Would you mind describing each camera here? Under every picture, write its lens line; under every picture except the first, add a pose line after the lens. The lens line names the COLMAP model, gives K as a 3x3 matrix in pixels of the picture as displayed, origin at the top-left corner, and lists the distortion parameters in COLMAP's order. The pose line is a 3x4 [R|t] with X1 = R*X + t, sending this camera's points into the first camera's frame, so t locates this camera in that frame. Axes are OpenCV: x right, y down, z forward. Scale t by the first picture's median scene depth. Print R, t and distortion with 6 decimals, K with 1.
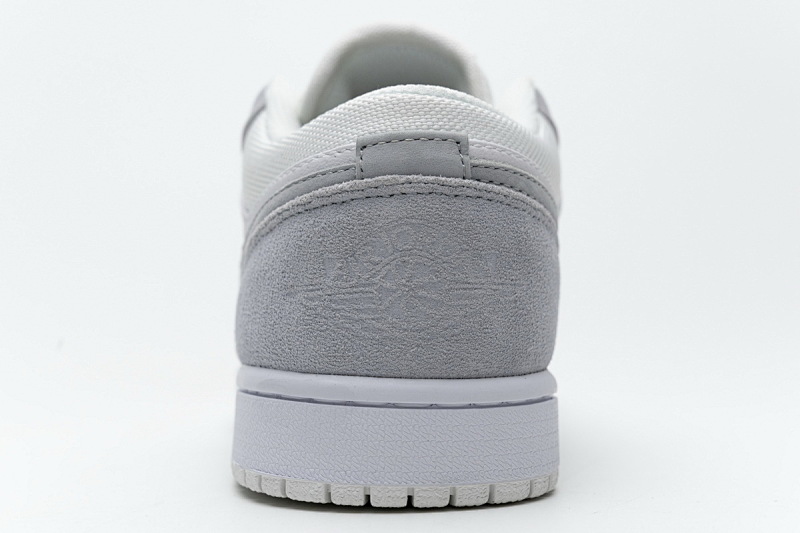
lens RADIAL K [[1383.9, 0, 400.0], [0, 1383.9, 266.5], [0, 0, 1]] dist [0.002917, -0.000026]
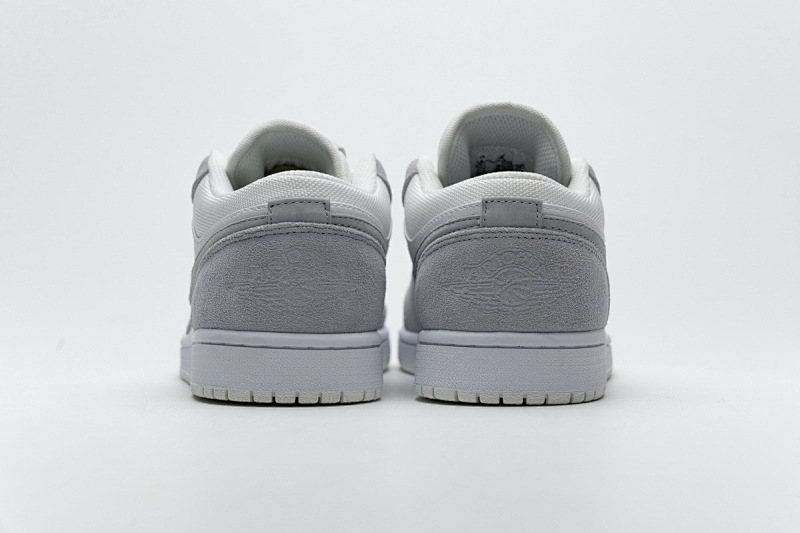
lens RADIAL K [[1576.1, 0, 399.4], [0, 1576.1, 248.9], [0, 0, 1]] dist [-0.014696, 0.307590]
pose [[0.997479, 0.004621, 0.070806, -0.005814], [-0.003934, 0.999944, -0.009837, -0.010499], [-0.070848, 0.009533, 0.997442, -1.064687]]
